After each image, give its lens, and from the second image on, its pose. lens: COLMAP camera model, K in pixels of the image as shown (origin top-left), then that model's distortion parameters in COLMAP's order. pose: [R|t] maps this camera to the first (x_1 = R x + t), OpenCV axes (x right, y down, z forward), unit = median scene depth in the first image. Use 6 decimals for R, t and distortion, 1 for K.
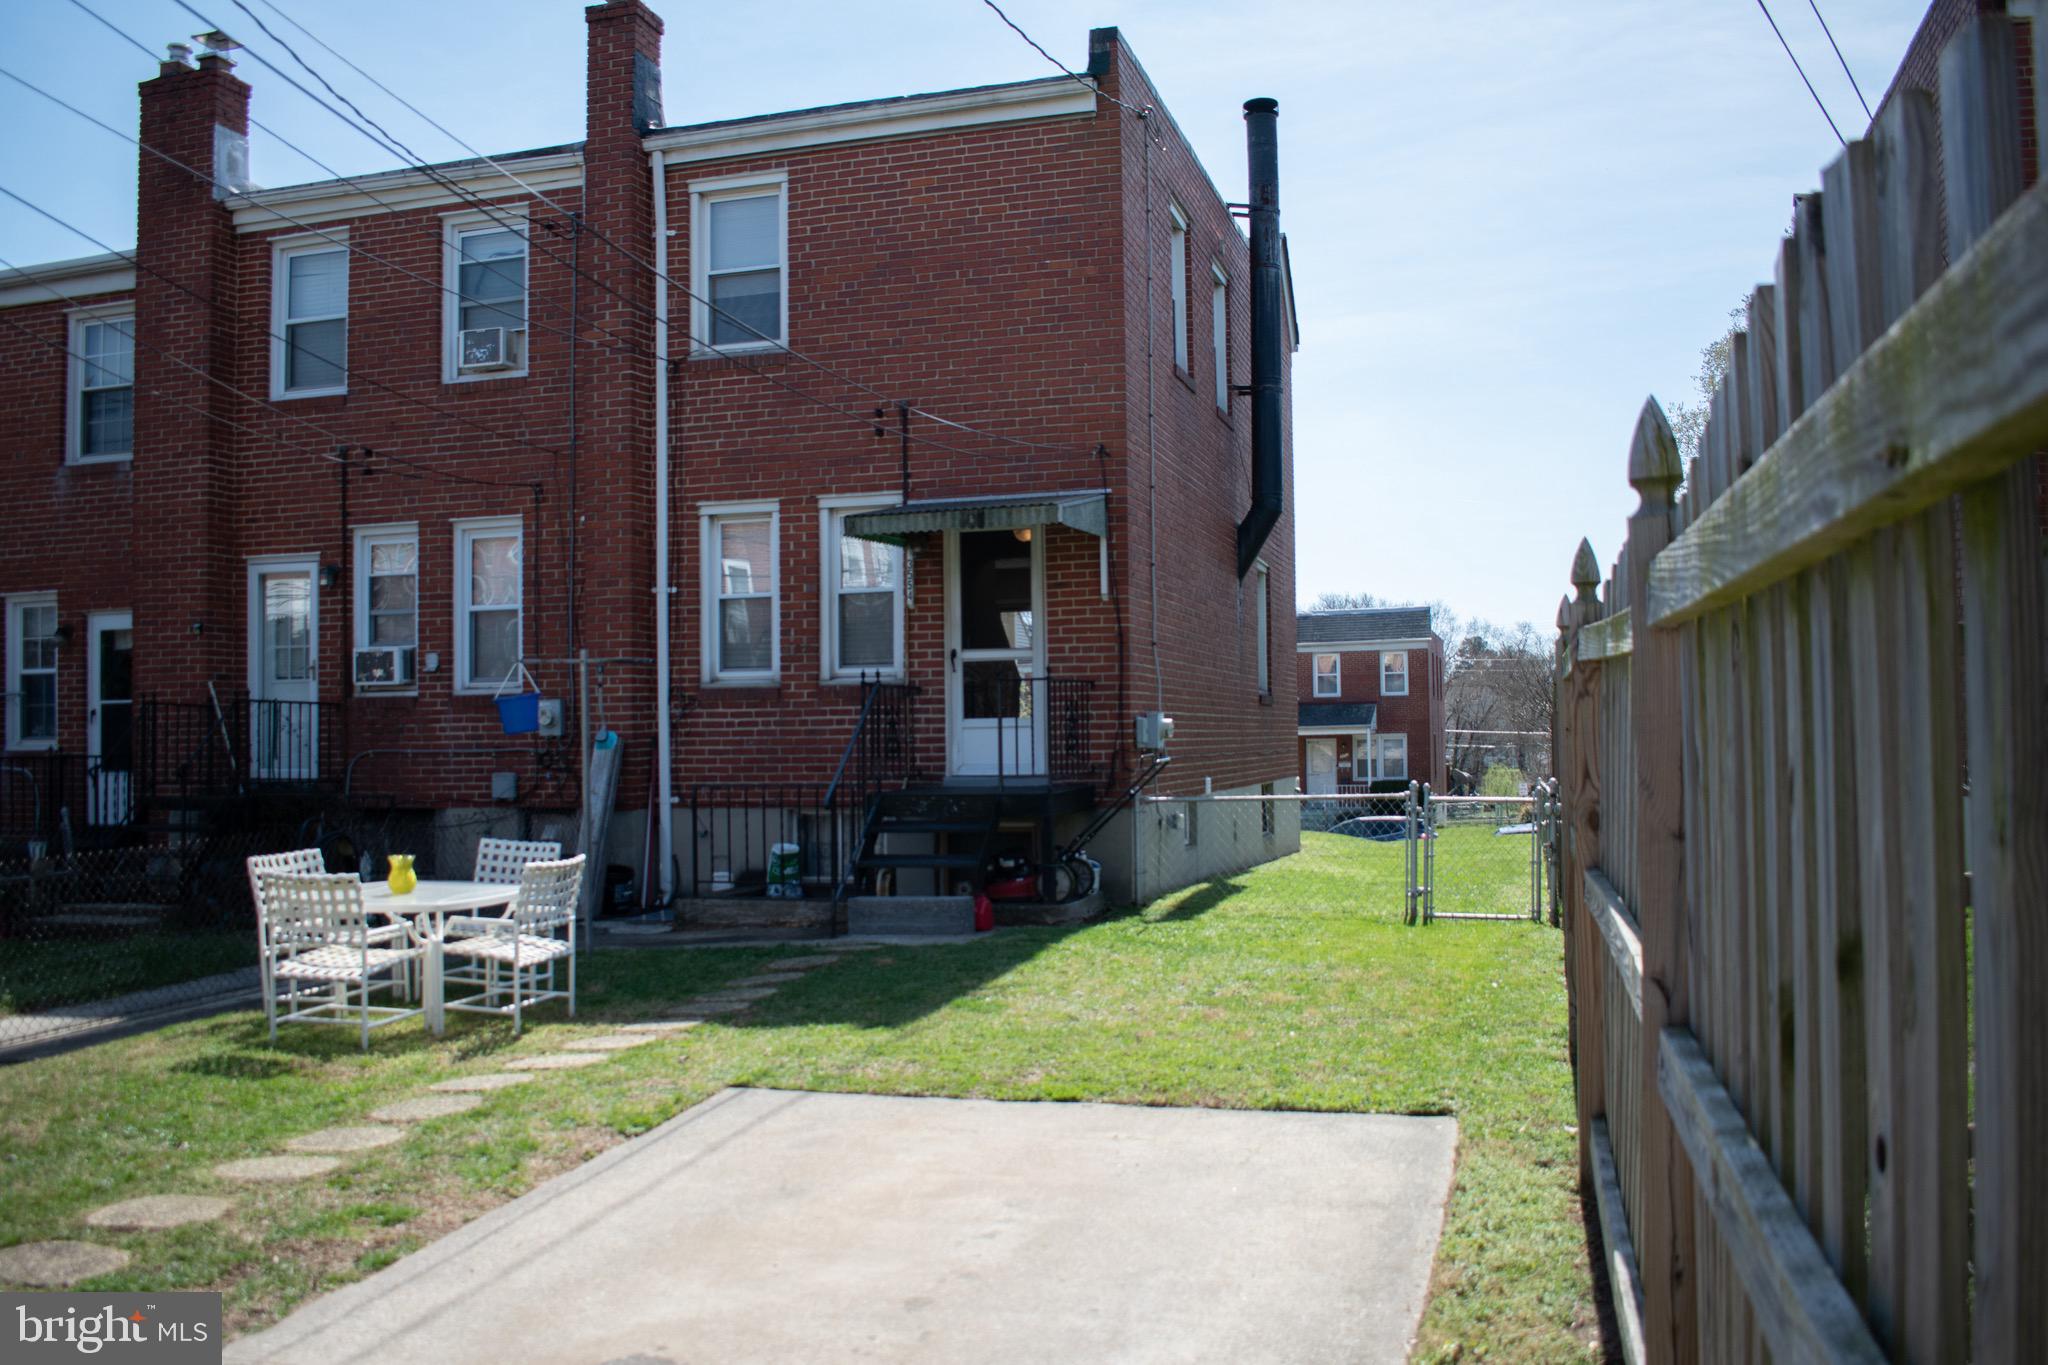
lens RADIAL K [[1784.1, 0, 1024.4], [0, 1784.1, 683.2], [0, 0, 1]] dist [-0.068429, -0.019361]
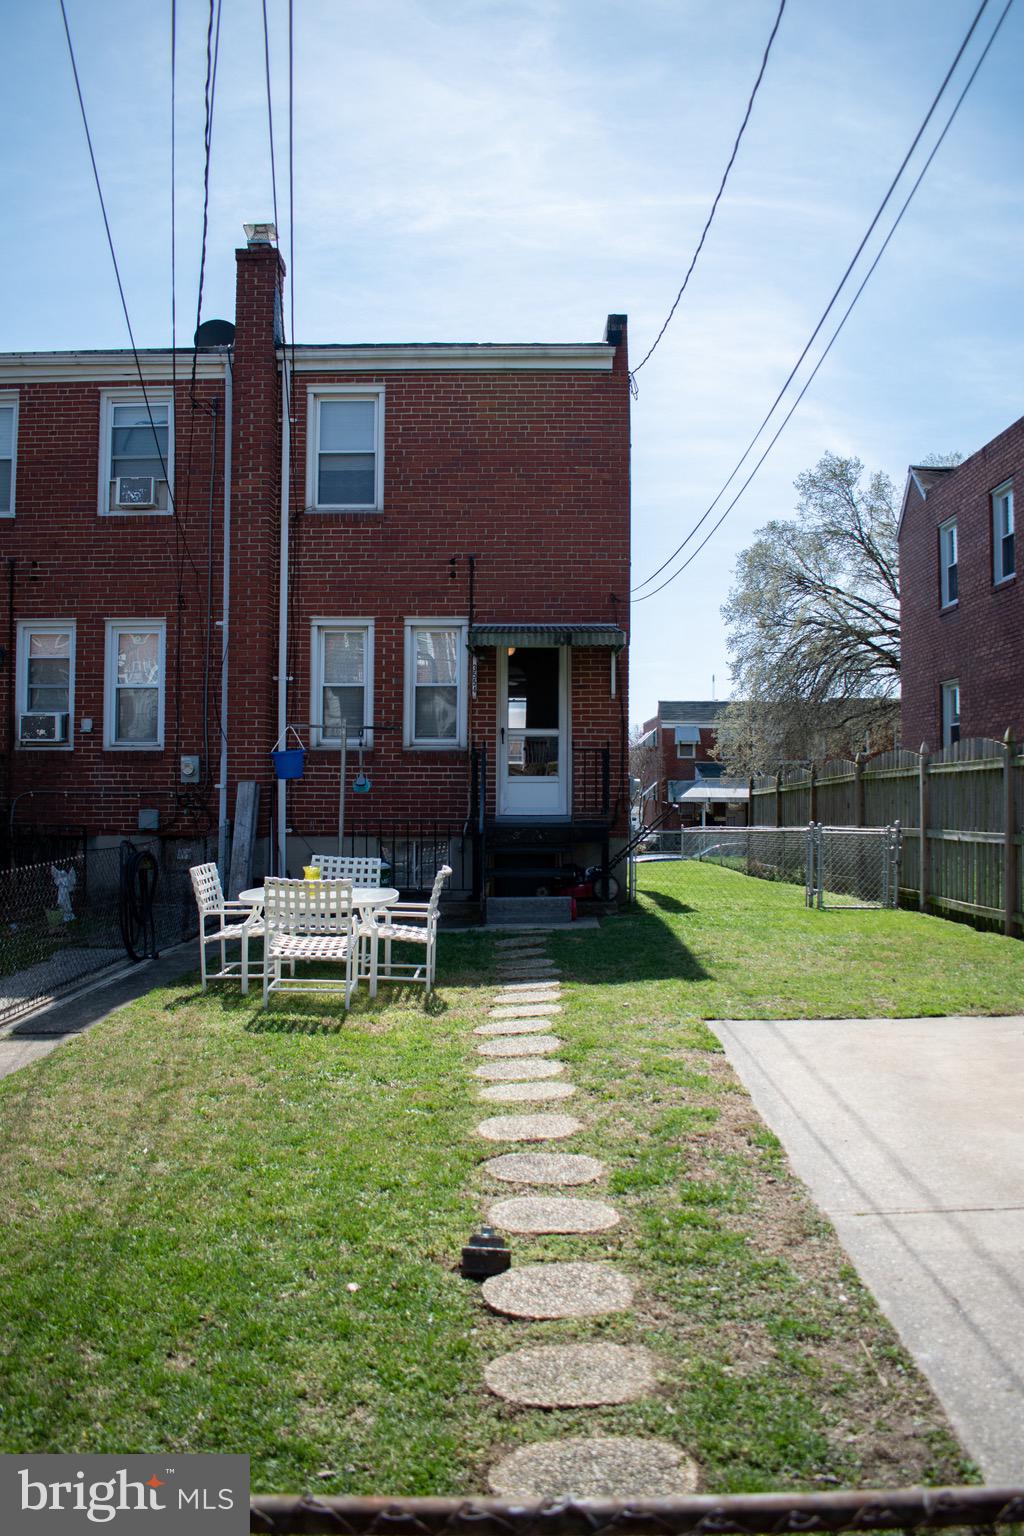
lens RADIAL K [[1227.6, 0, 513.1], [0, 1227.6, 771.0], [0, 0, 1]] dist [-0.089716, -0.002457]
pose [[0.955865, 0.022002, 0.292982, -0.310977], [-0.024489, 0.999688, 0.004824, 0.010595], [-0.292785, -0.011786, 0.956106, 0.041523]]
